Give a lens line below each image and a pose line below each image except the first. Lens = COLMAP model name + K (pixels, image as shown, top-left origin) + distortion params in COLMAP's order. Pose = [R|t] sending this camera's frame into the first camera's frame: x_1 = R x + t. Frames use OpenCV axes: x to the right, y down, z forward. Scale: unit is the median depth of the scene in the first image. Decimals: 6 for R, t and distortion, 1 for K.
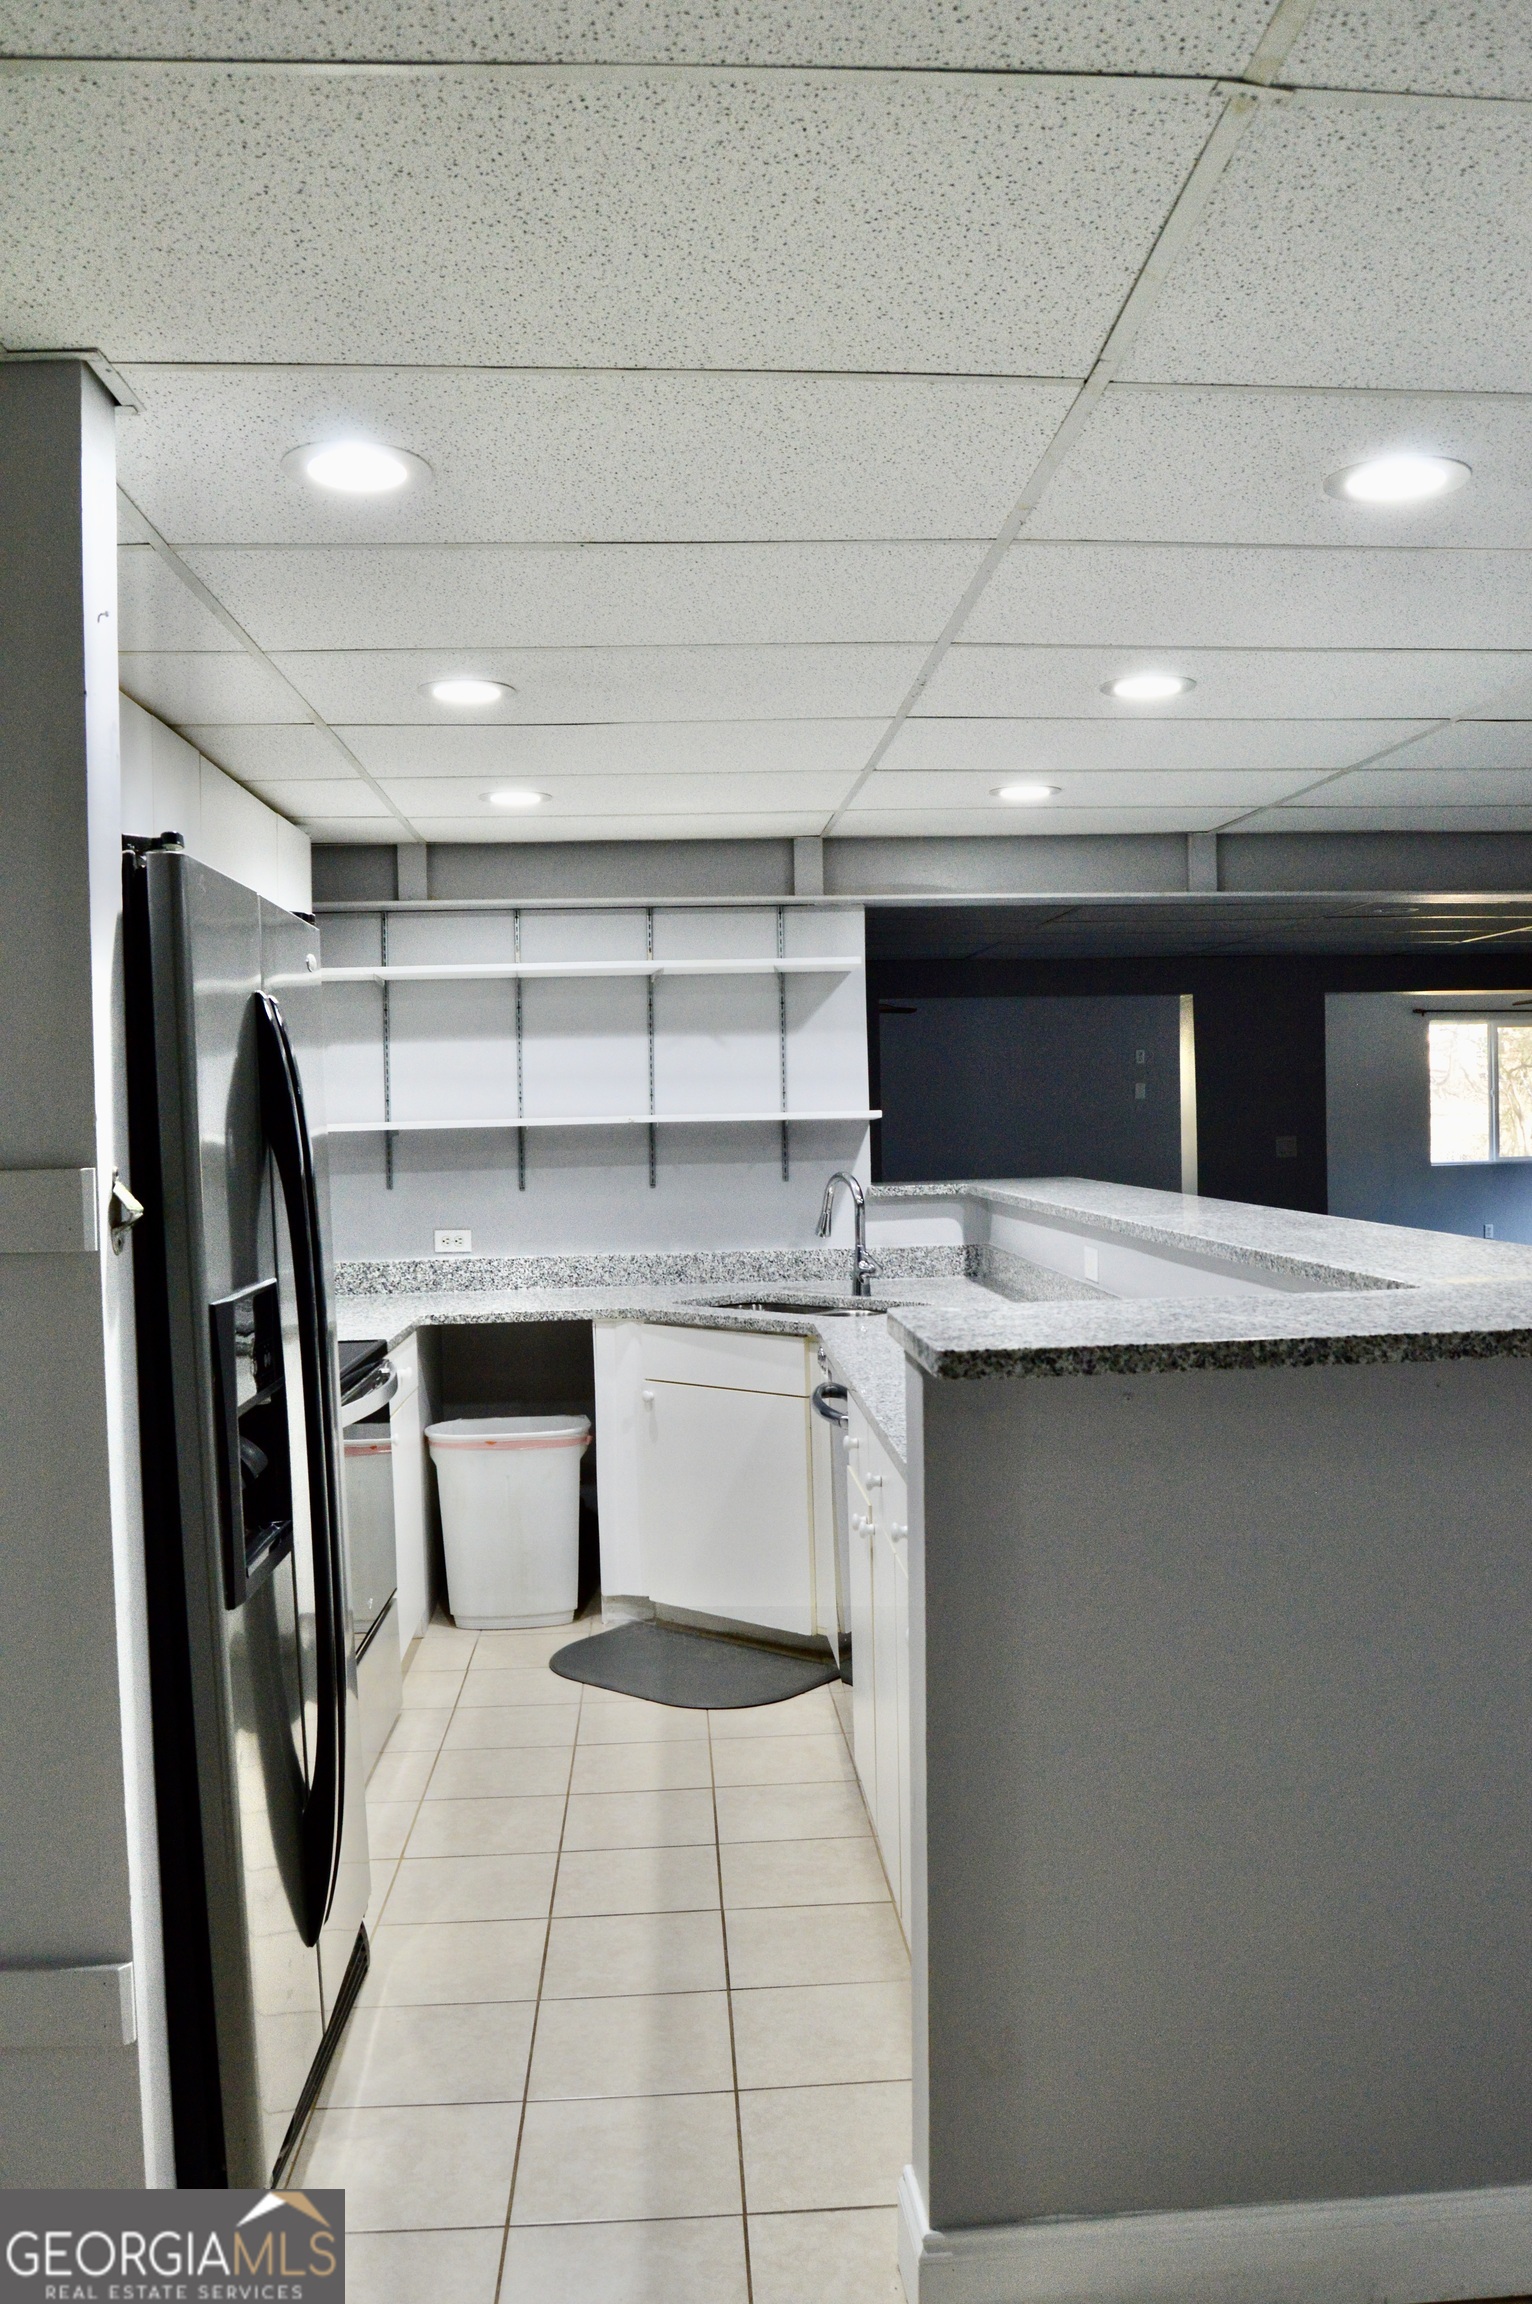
lens RADIAL K [[1838.3, 0, 766.0], [0, 1838.3, 1152.0], [0, 0, 1]] dist [-0.096105, 0.045261]
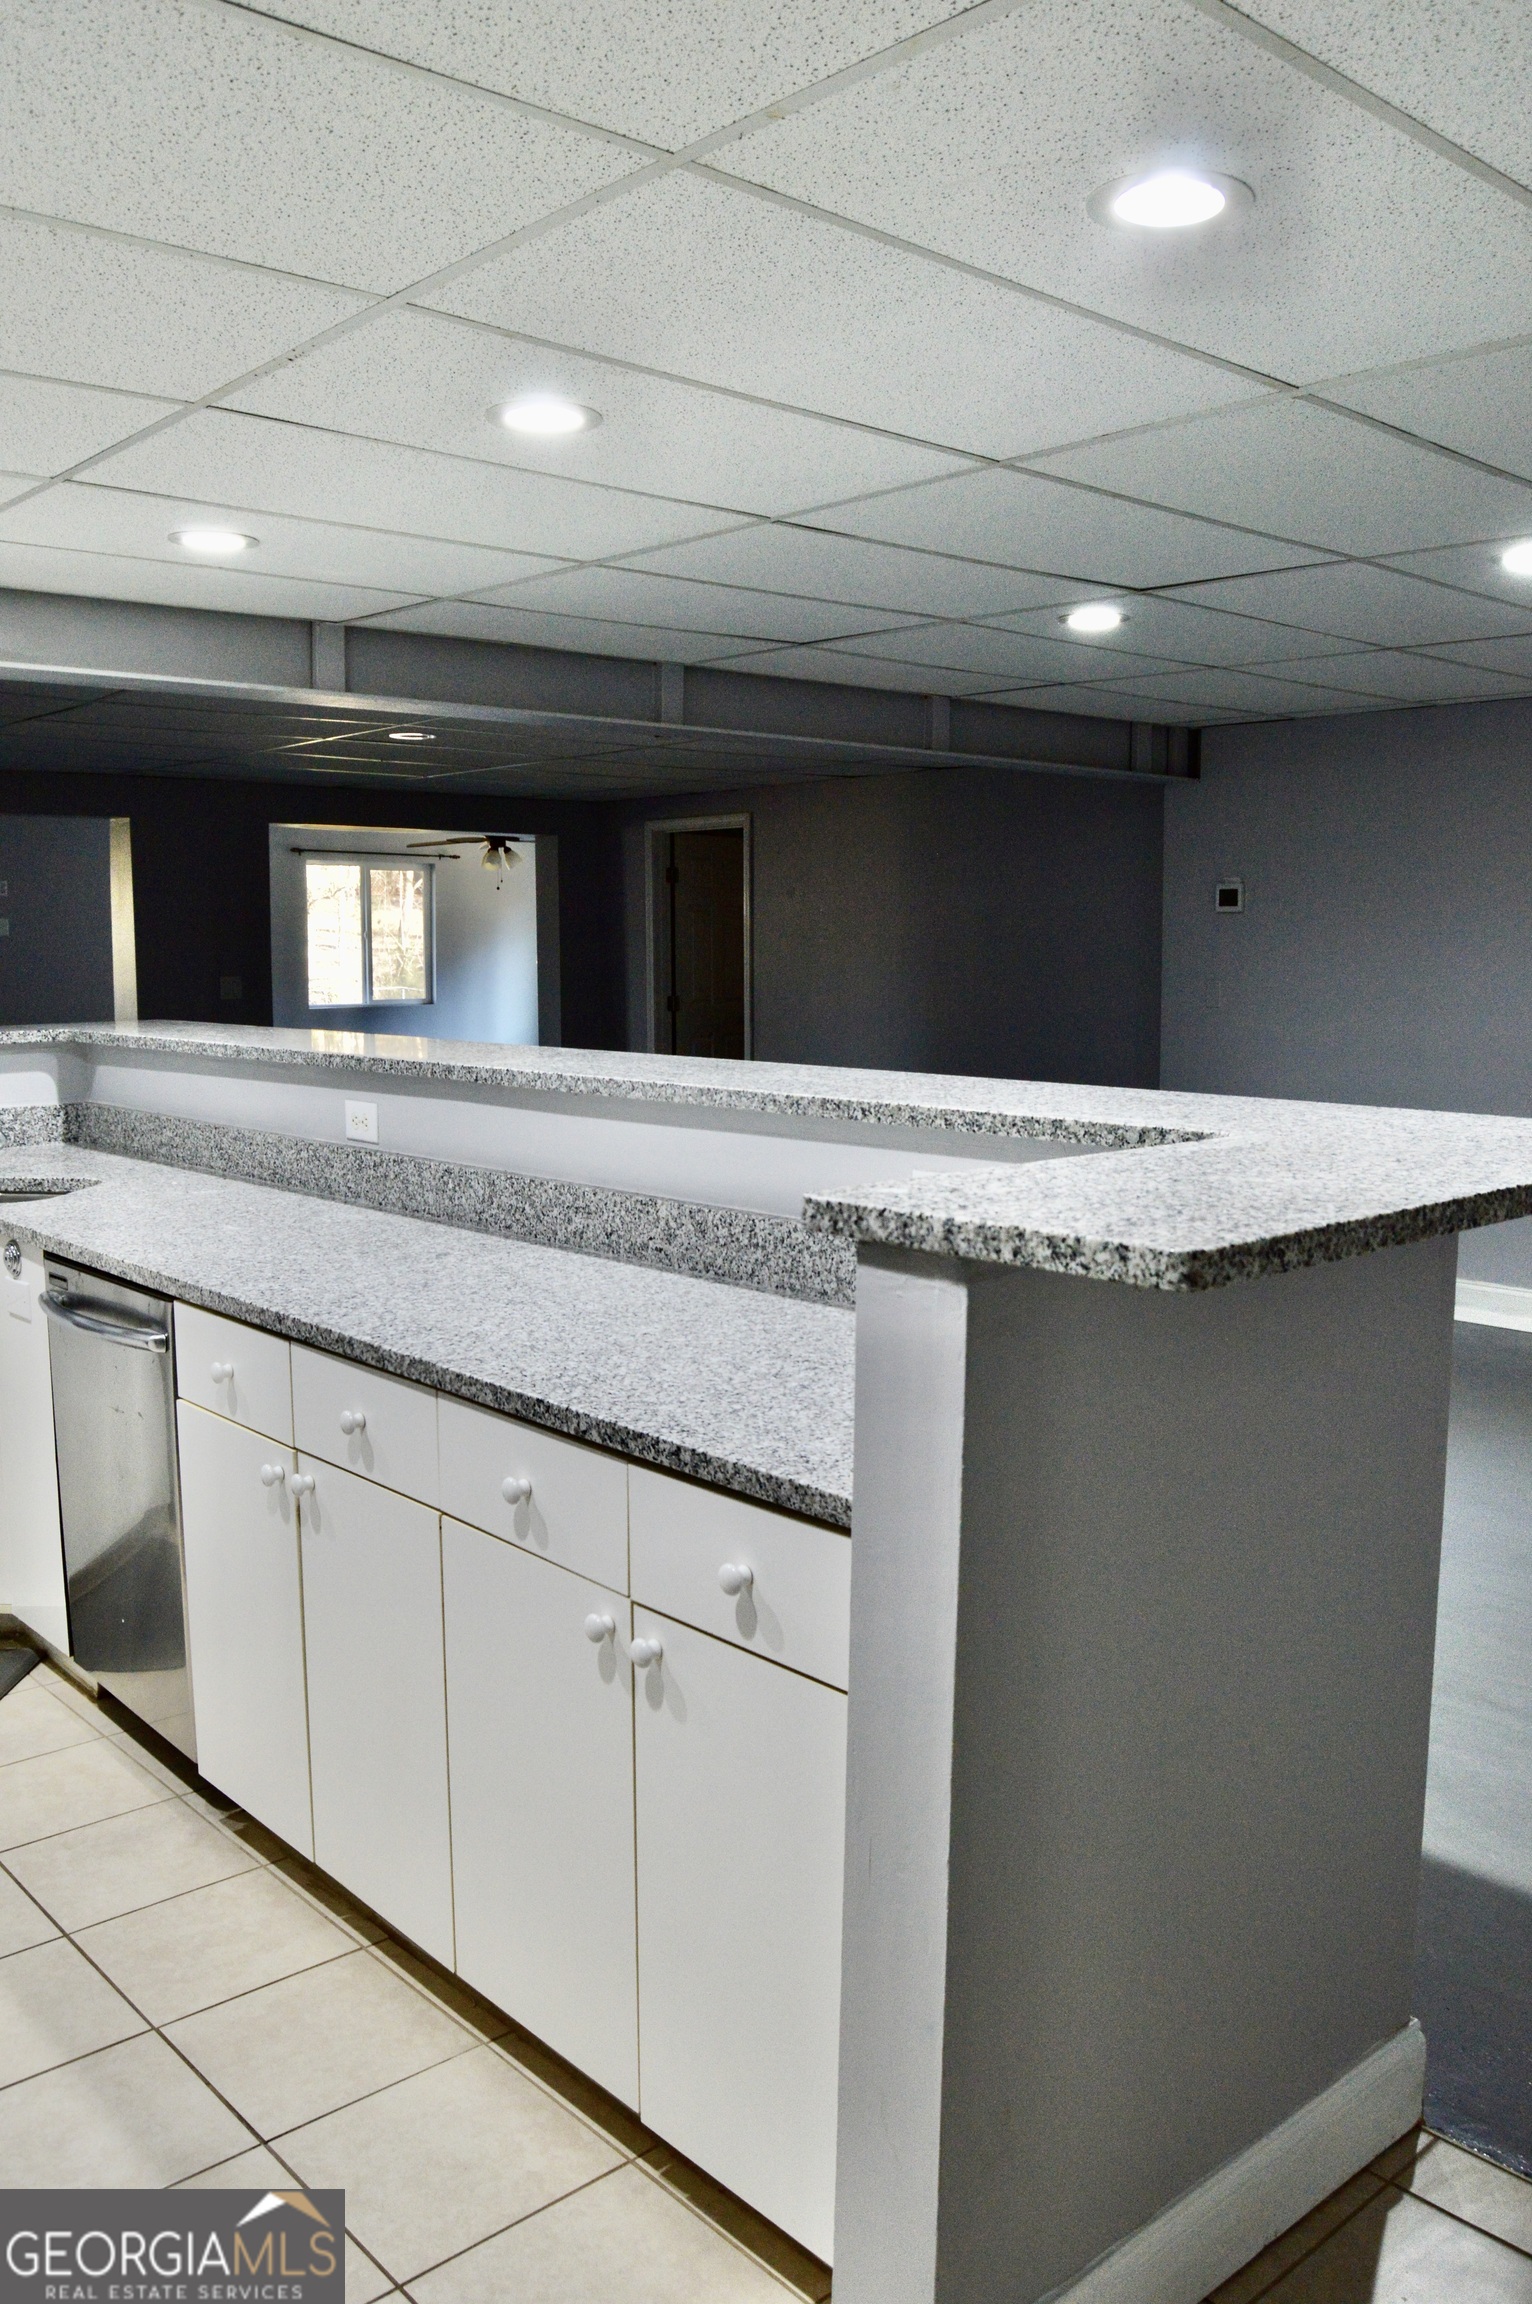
lens RADIAL K [[1838.3, 0, 766.0], [0, 1838.3, 1152.0], [0, 0, 1]] dist [-0.096105, 0.045261]
pose [[0.781386, -0.049848, 0.622054, -0.149727], [-0.002876, 0.996506, 0.083468, 0.003788], [-0.624041, -0.067010, 0.778513, 0.178144]]
